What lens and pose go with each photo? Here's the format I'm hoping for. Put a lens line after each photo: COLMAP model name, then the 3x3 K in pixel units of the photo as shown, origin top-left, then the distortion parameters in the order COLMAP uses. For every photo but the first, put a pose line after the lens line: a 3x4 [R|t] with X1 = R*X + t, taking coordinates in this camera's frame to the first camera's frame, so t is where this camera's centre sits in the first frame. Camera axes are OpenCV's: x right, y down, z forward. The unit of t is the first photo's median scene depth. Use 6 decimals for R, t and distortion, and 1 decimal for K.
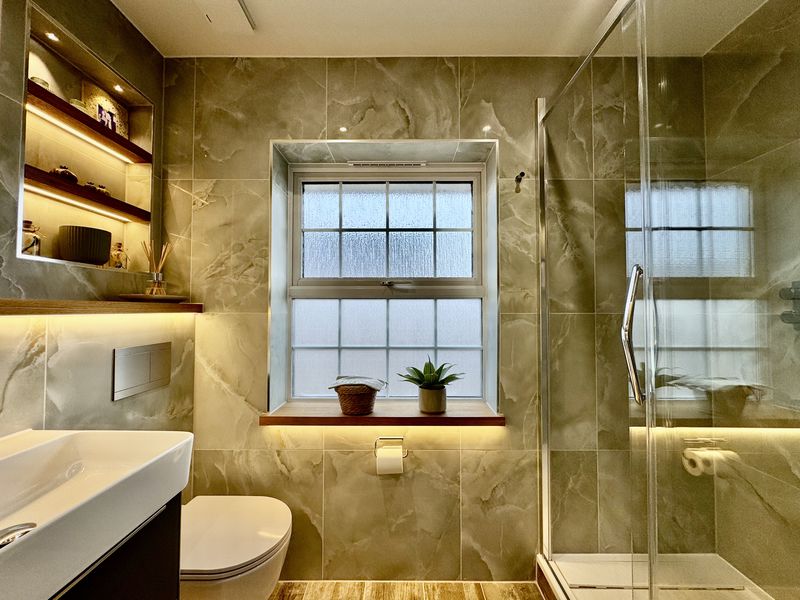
lens RADIAL K [[319.1, 0, 403.2], [0, 319.1, 299.0], [0, 0, 1]] dist [-0.002609, -0.000742]
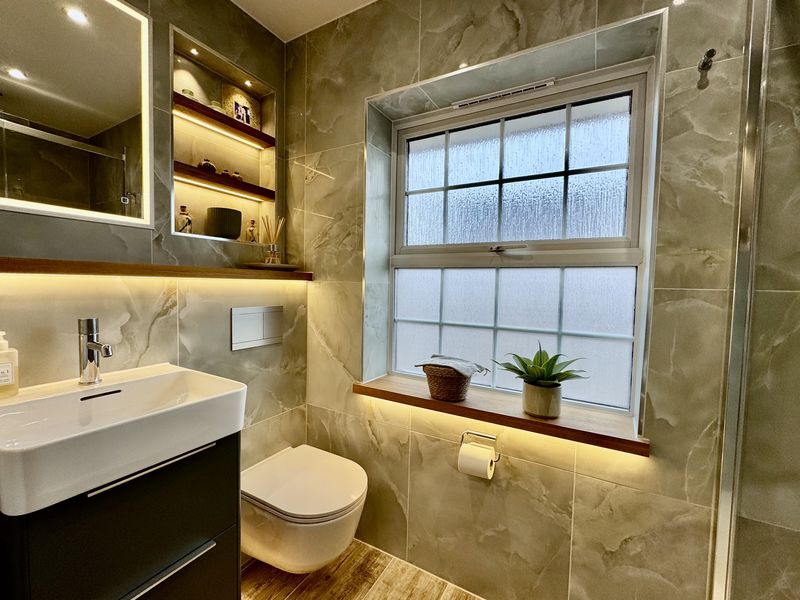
lens RADIAL K [[345.4, 0, 399.3], [0, 345.4, 299.9], [0, 0, 1]] dist [-0.002642, 0.000614]
pose [[0.868357, 0.041010, -0.494241, 0.202879], [-0.005073, 0.997258, 0.073835, 0.018715], [0.495914, -0.061608, 0.866184, 0.132036]]
